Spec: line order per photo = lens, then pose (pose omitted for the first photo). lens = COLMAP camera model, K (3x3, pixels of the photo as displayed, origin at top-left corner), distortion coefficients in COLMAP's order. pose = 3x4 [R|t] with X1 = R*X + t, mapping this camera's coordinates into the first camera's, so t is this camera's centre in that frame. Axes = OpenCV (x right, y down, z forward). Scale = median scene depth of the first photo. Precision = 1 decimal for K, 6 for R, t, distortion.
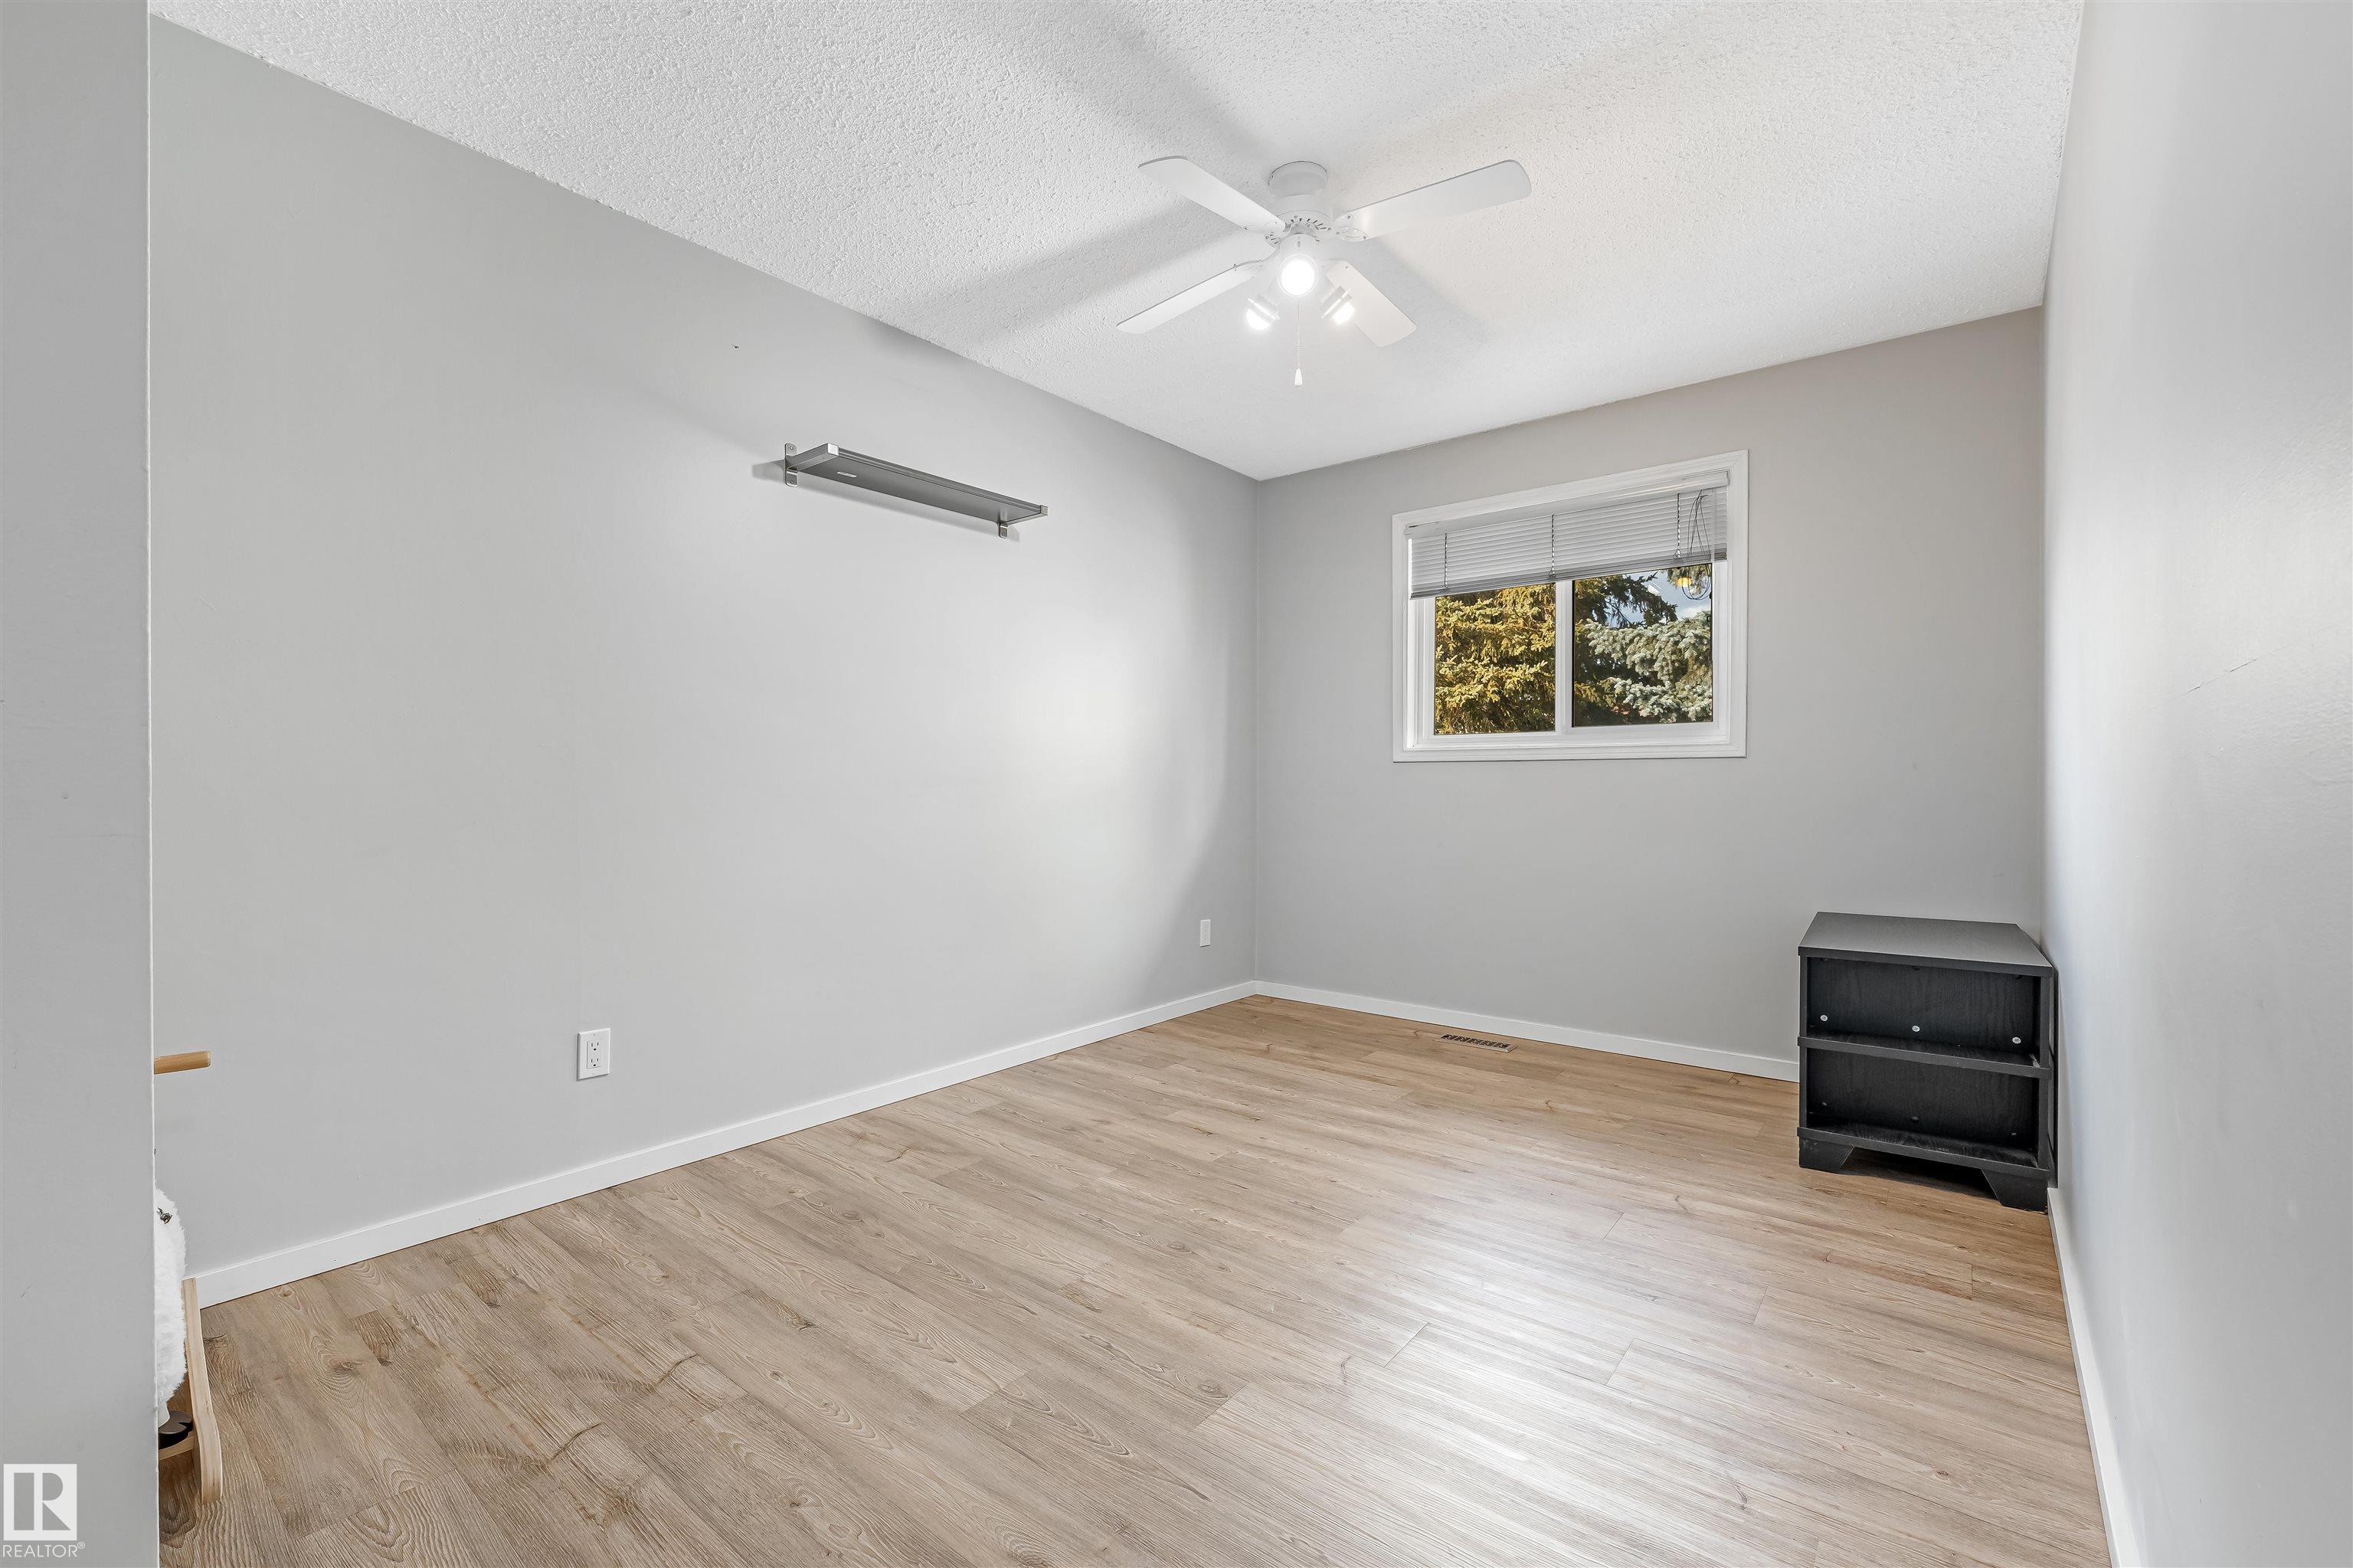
lens RADIAL K [[961.0, 0, 1171.3], [0, 961.0, 787.4], [0, 0, 1]] dist [0.000482, 0.000001]
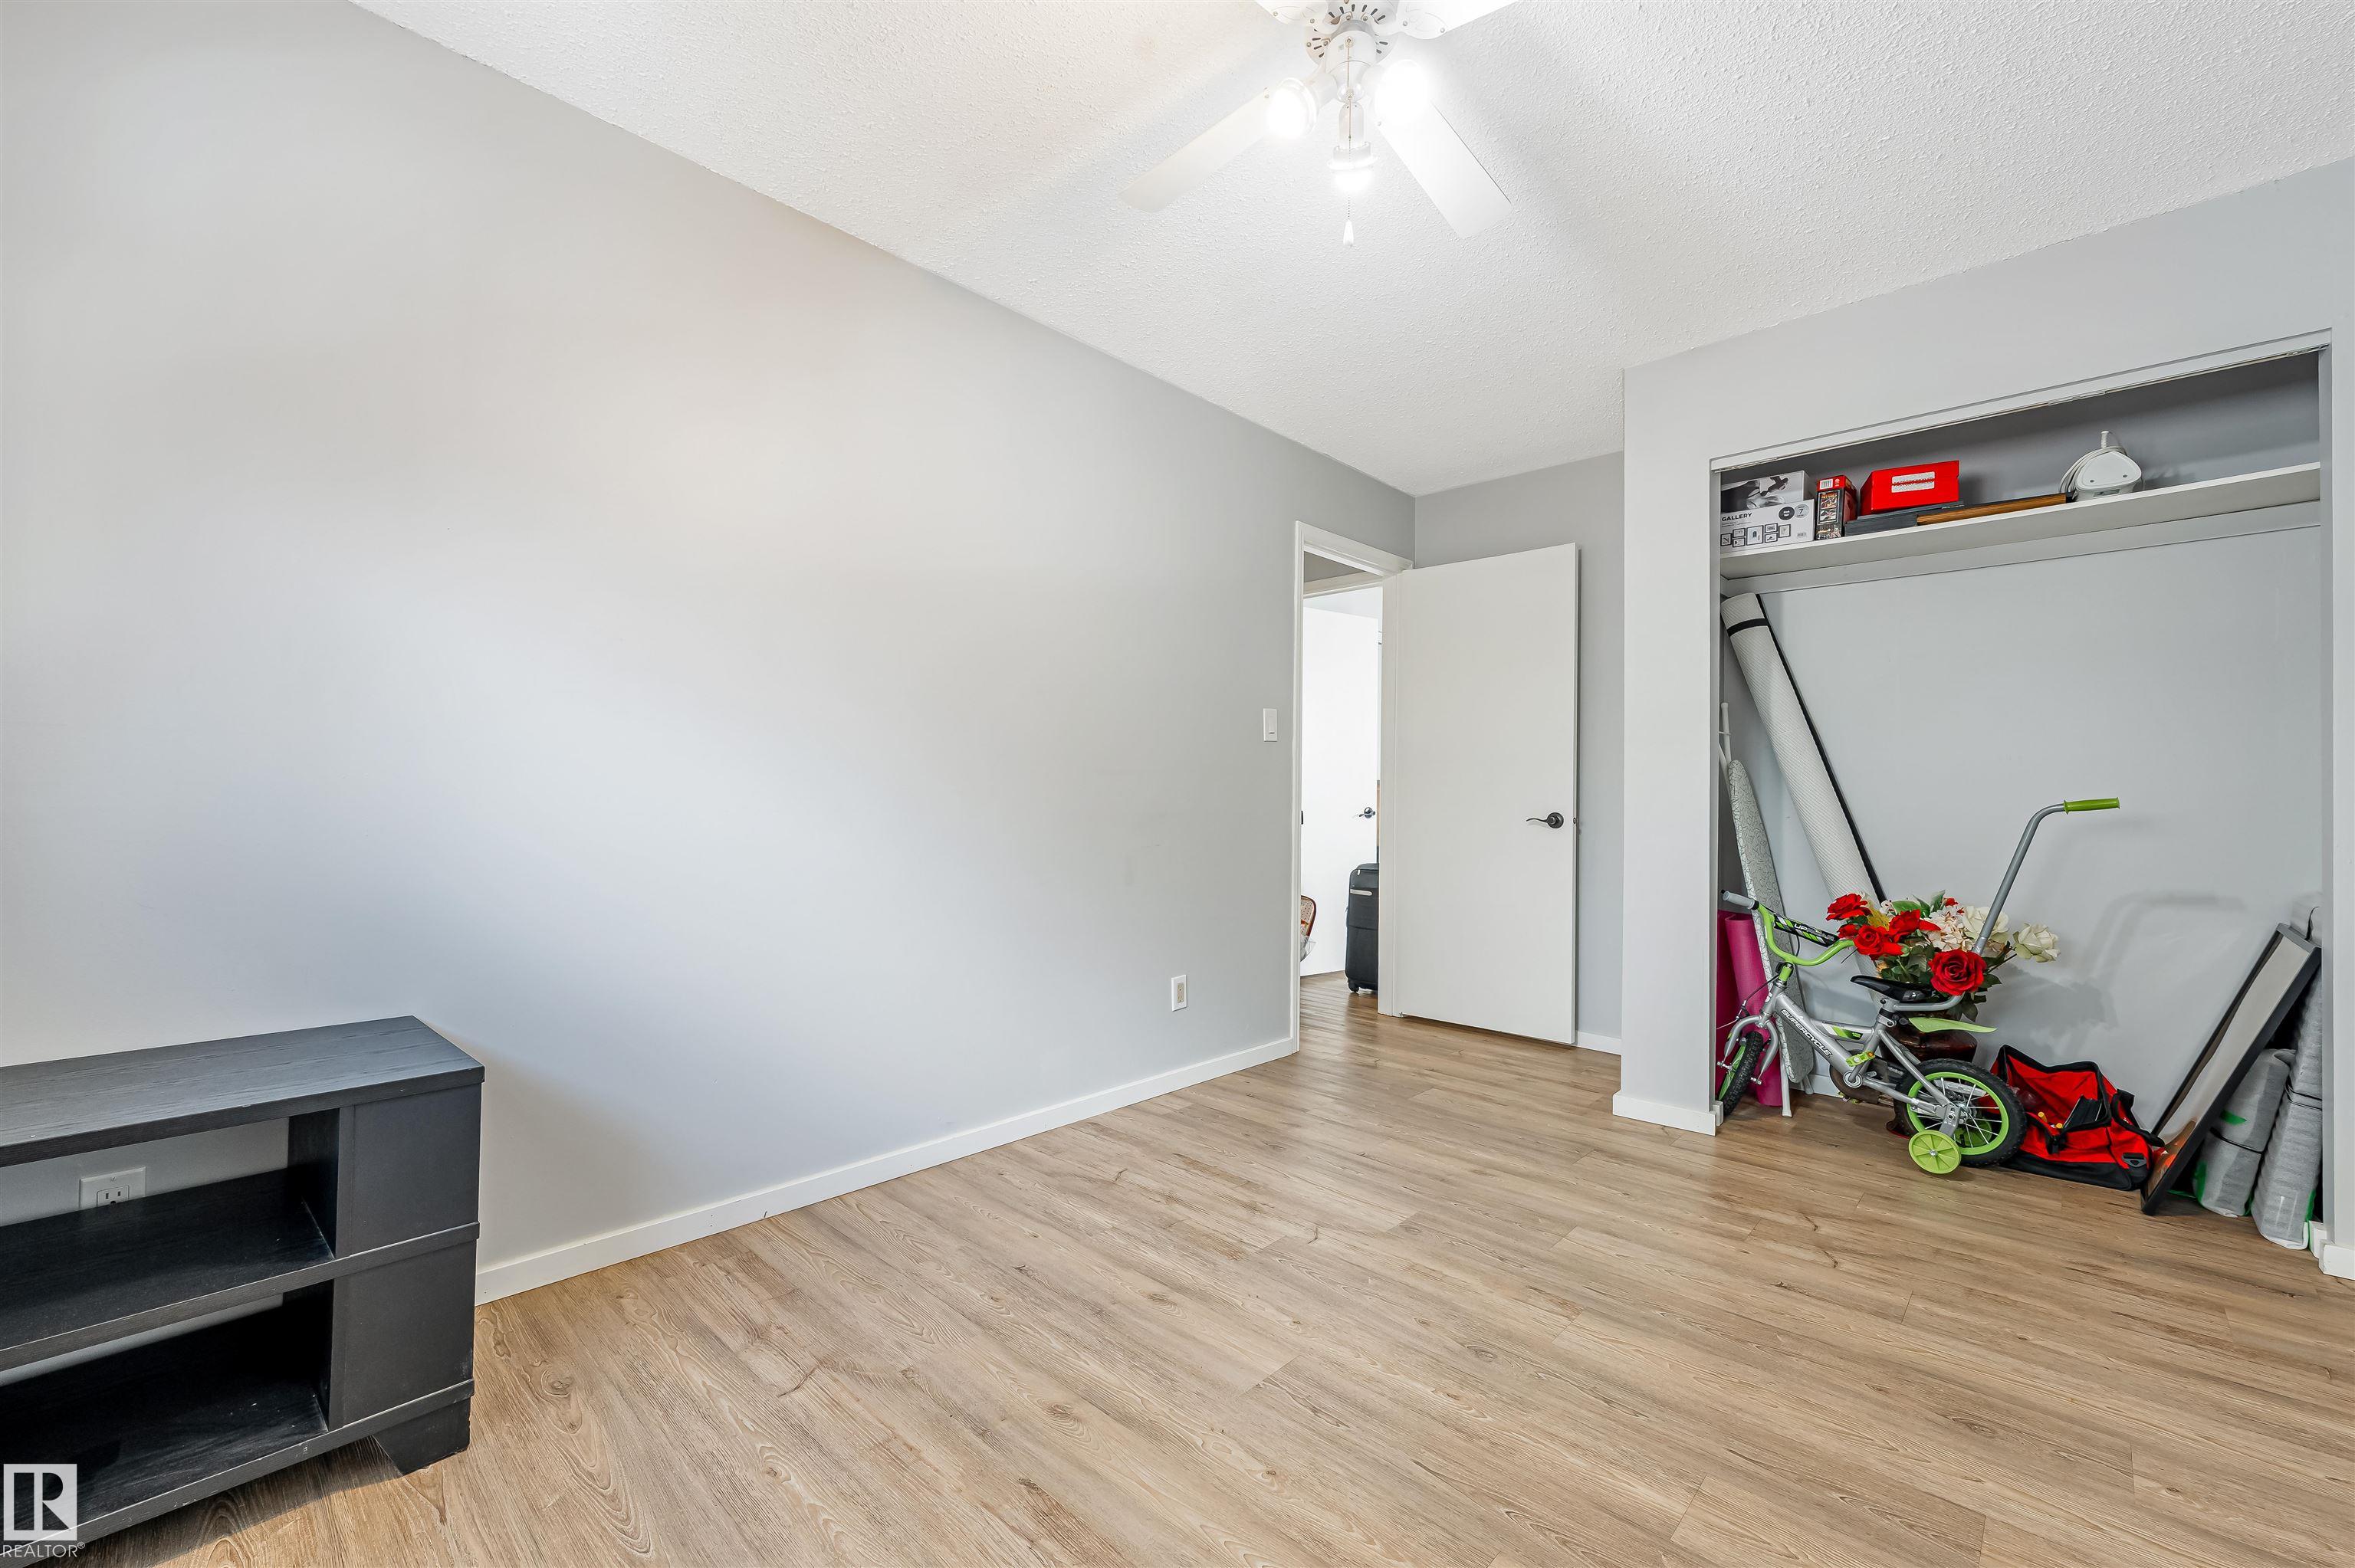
lens RADIAL K [[961.7, 0, 1180.9], [0, 961.7, 787.2], [0, 0, 1]] dist [0.000482, 0.000001]
pose [[-0.996861, -0.010722, 0.078448, 0.232282], [-0.011361, 0.999906, -0.007711, -0.015601], [-0.078358, -0.008579, -0.996888, 2.047509]]
